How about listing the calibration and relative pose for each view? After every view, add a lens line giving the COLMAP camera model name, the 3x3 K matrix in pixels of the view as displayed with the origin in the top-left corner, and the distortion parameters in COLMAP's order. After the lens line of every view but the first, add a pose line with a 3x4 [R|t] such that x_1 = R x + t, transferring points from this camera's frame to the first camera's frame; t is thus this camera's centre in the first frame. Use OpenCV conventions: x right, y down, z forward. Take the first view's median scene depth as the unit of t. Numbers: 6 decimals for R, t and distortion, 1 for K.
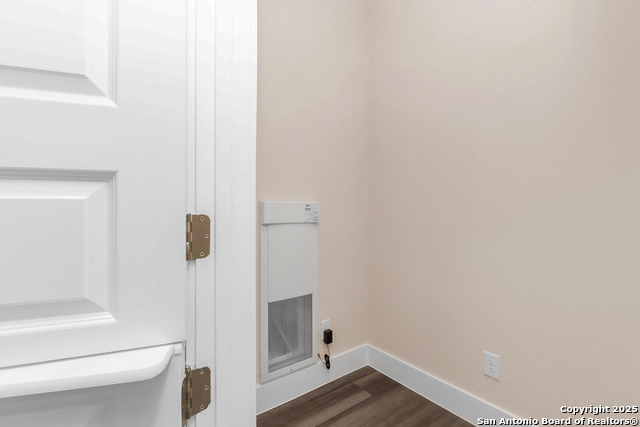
lens RADIAL K [[307.3, 0, 319.9], [0, 307.3, 212.1], [0, 0, 1]] dist [-0.002026, -0.000377]
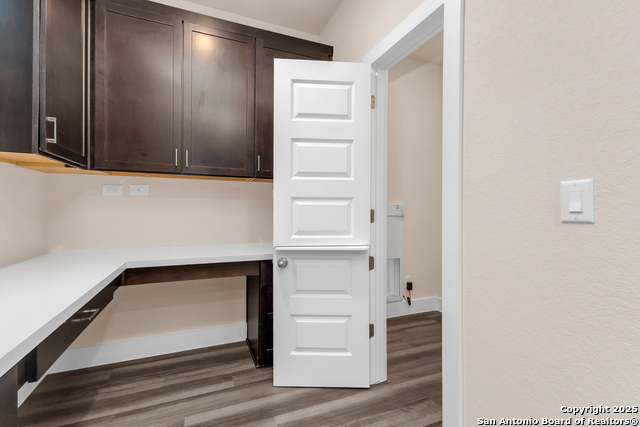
lens RADIAL K [[293.8, 0, 319.6], [0, 293.8, 210.4], [0, 0, 1]] dist [0.010545, -0.000314]
pose [[0.966557, 0.007128, -0.256354, -0.037953], [-0.007596, 0.999971, -0.000835, 0.007600], [0.256341, 0.002754, 0.966583, -0.642835]]
